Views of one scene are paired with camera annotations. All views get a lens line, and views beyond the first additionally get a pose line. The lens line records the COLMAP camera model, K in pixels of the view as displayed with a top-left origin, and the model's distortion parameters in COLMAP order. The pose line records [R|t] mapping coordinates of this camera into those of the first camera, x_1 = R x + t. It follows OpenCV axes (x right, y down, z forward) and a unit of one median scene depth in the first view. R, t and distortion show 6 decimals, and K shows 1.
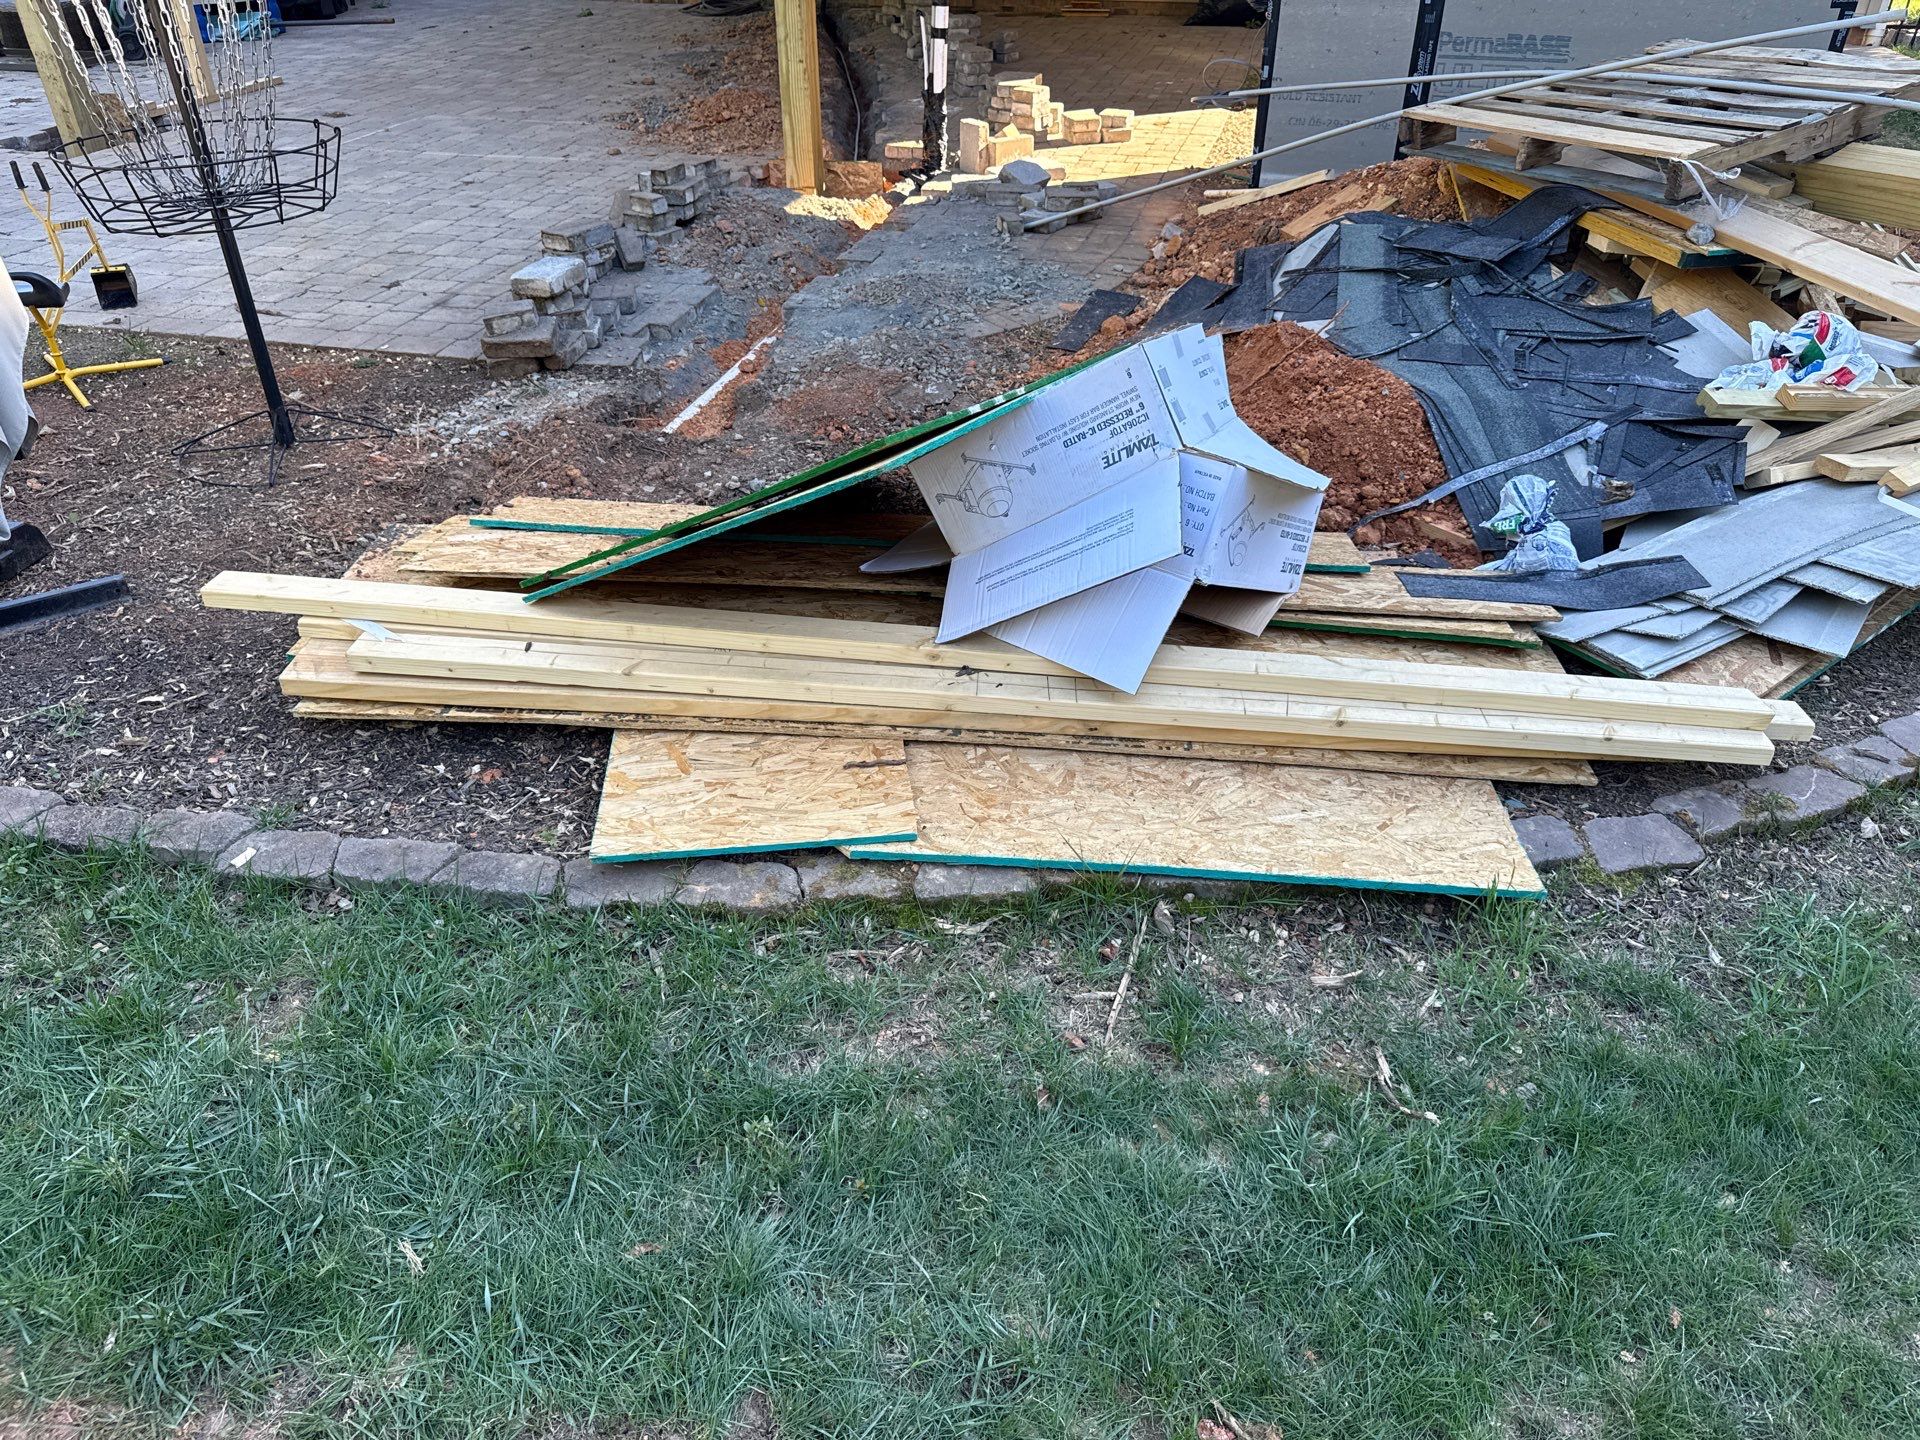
lens RADIAL K [[1371.9, 0, 960.0], [0, 1371.9, 720.0], [0, 0, 1]] dist [0.049817, -0.052318]
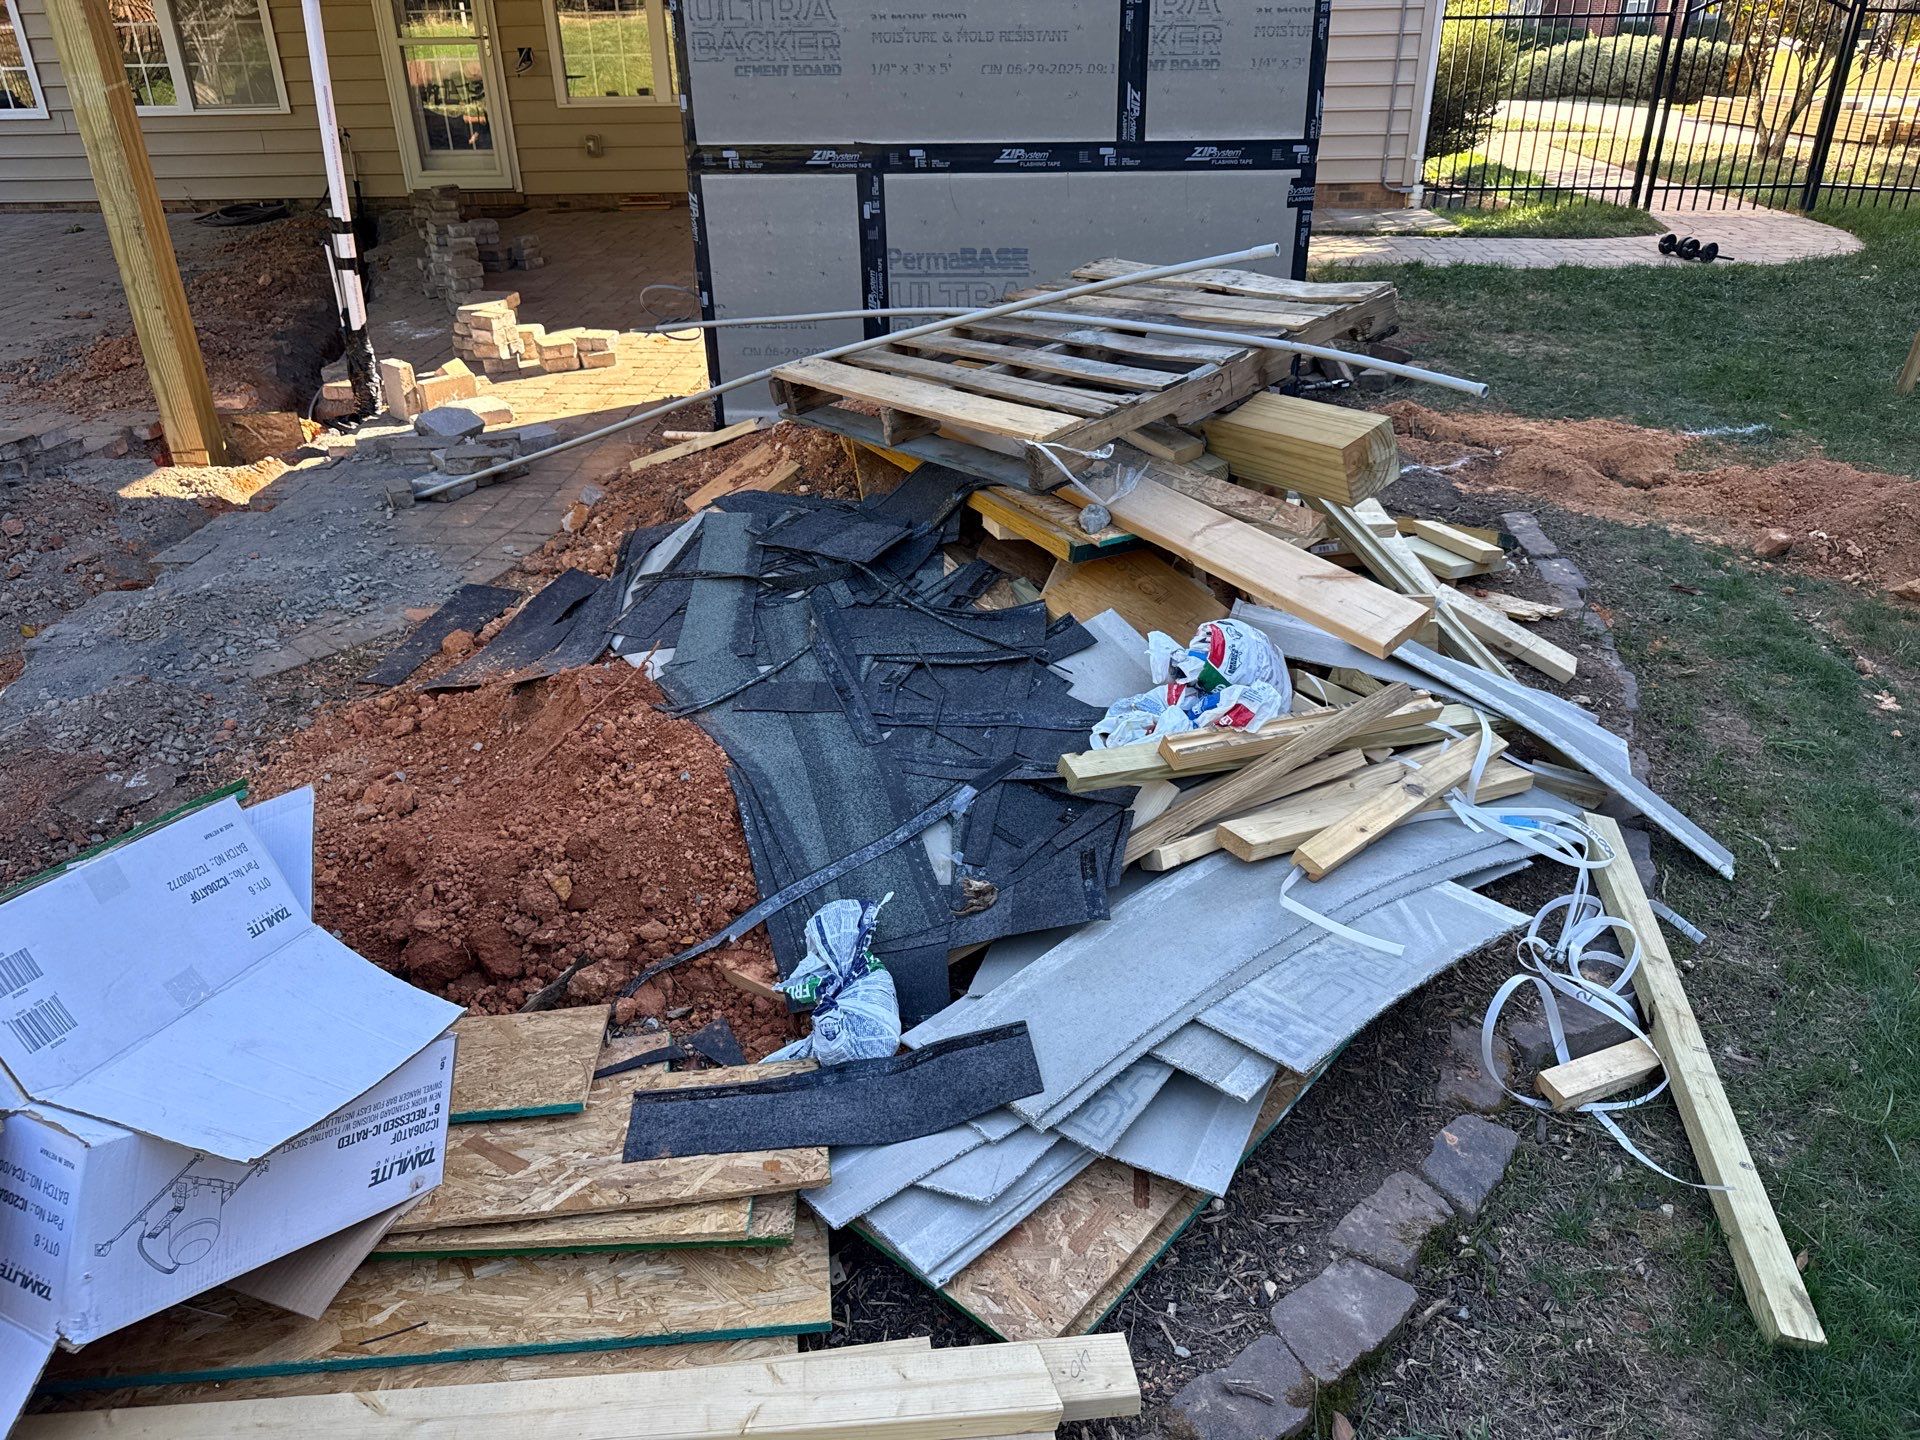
lens RADIAL K [[1356.0, 0, 943.1], [0, 1356.0, 726.3], [0, 0, 1]] dist [0.187213, -0.368706]
pose [[0.981950, -0.105053, 0.157286, 0.305919], [0.119135, 0.989409, -0.082929, -0.172024], [-0.146908, 0.100170, 0.984065, 0.234922]]
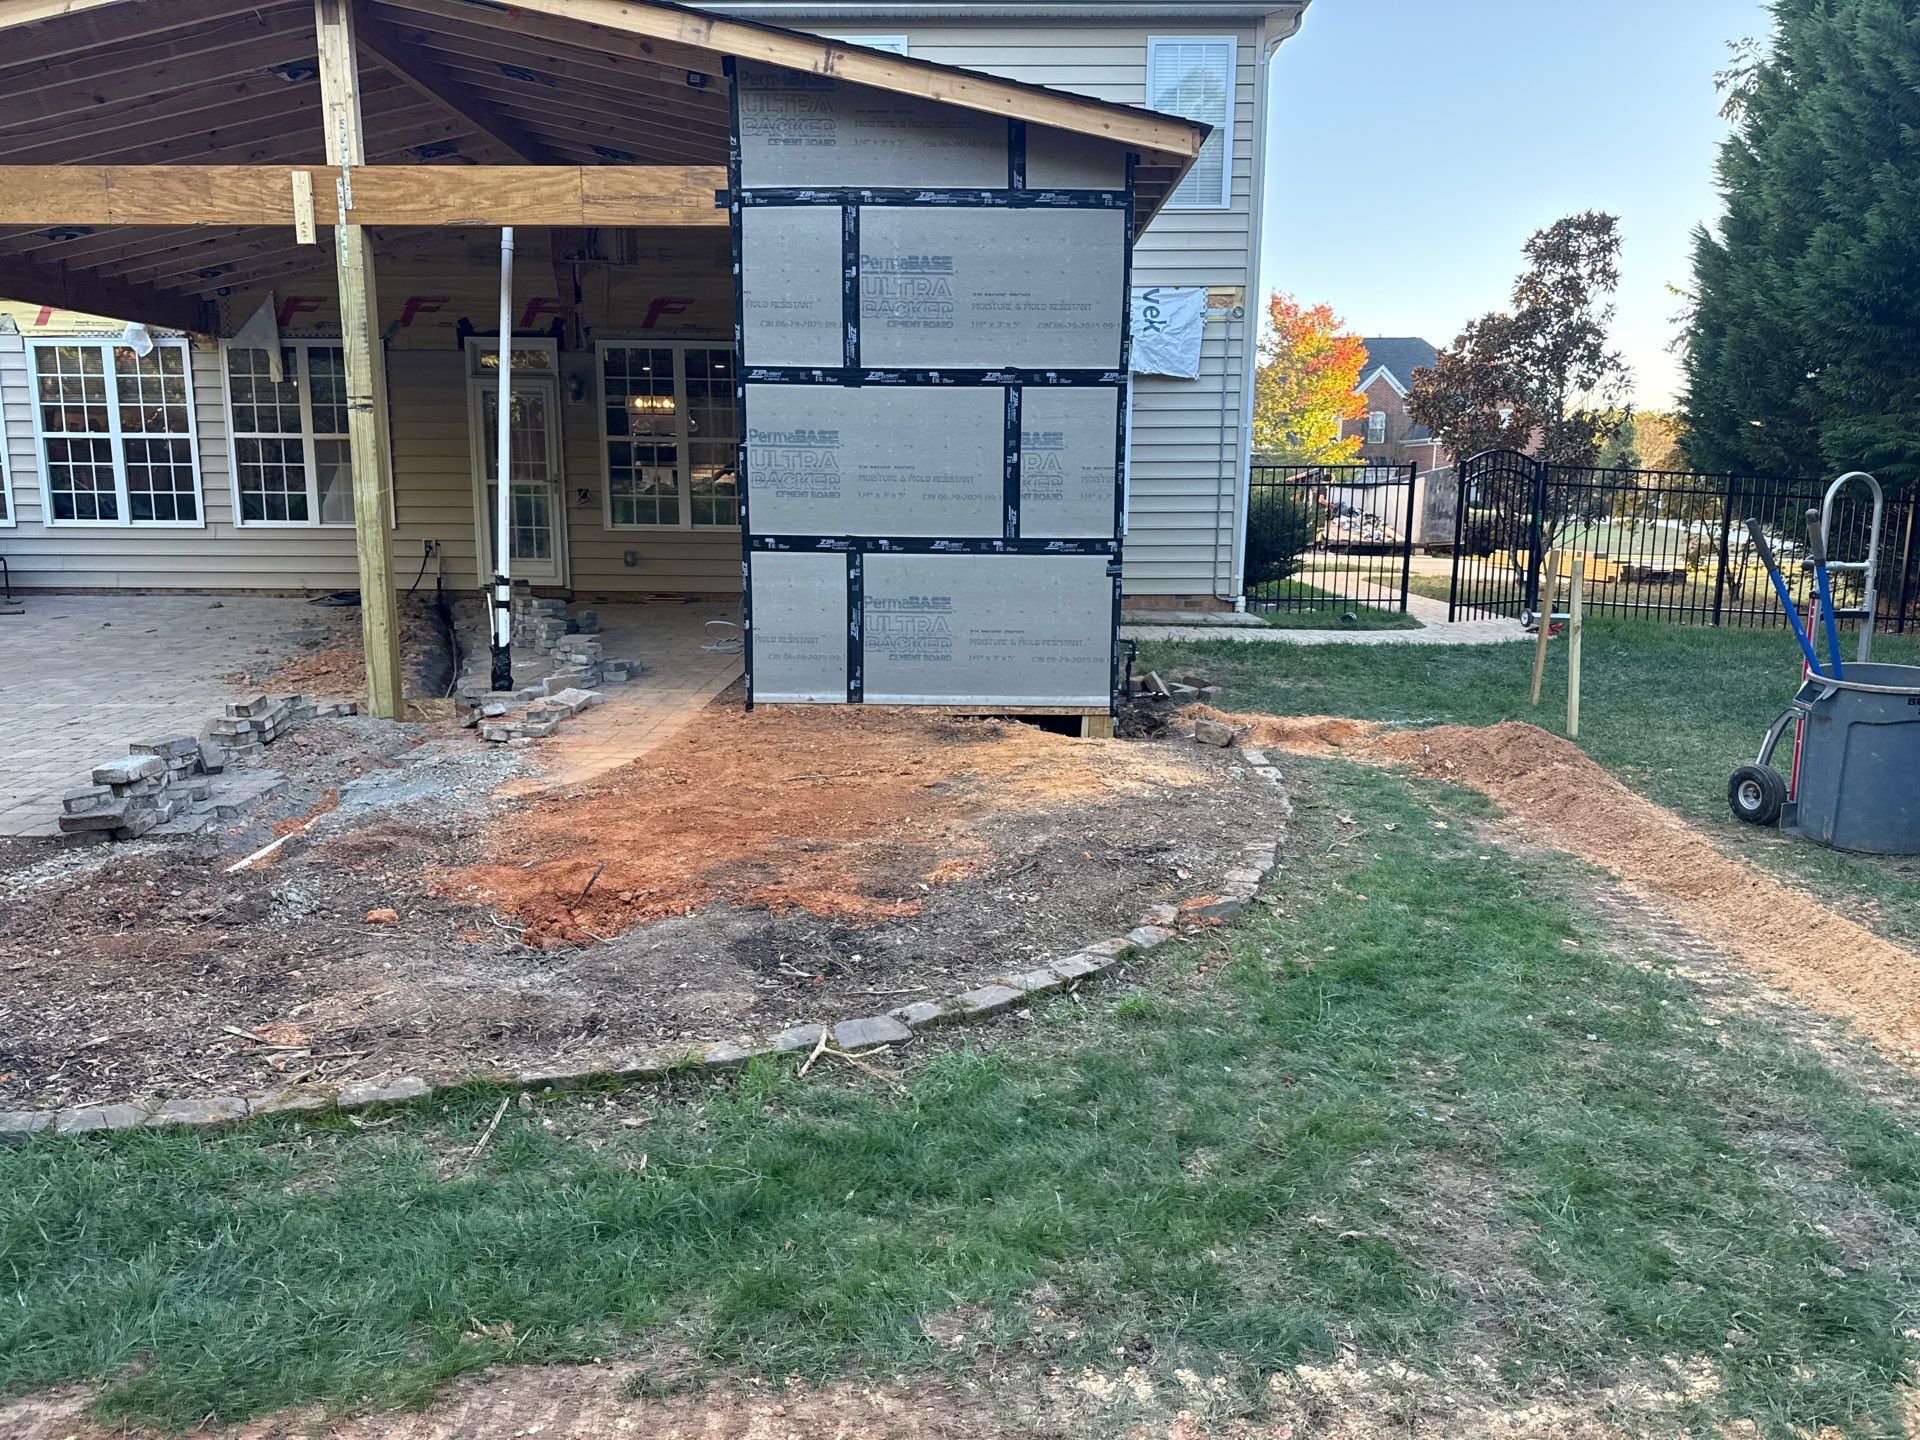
lens RADIAL K [[1371.9, 0, 960.0], [0, 1371.9, 720.0], [0, 0, 1]] dist [0.049817, -0.052318]
pose [[0.972535, -0.037282, 0.229751, 0.166876], [0.123951, 0.918436, -0.375647, 0.229001], [-0.197007, 0.393808, 0.897833, -0.328375]]
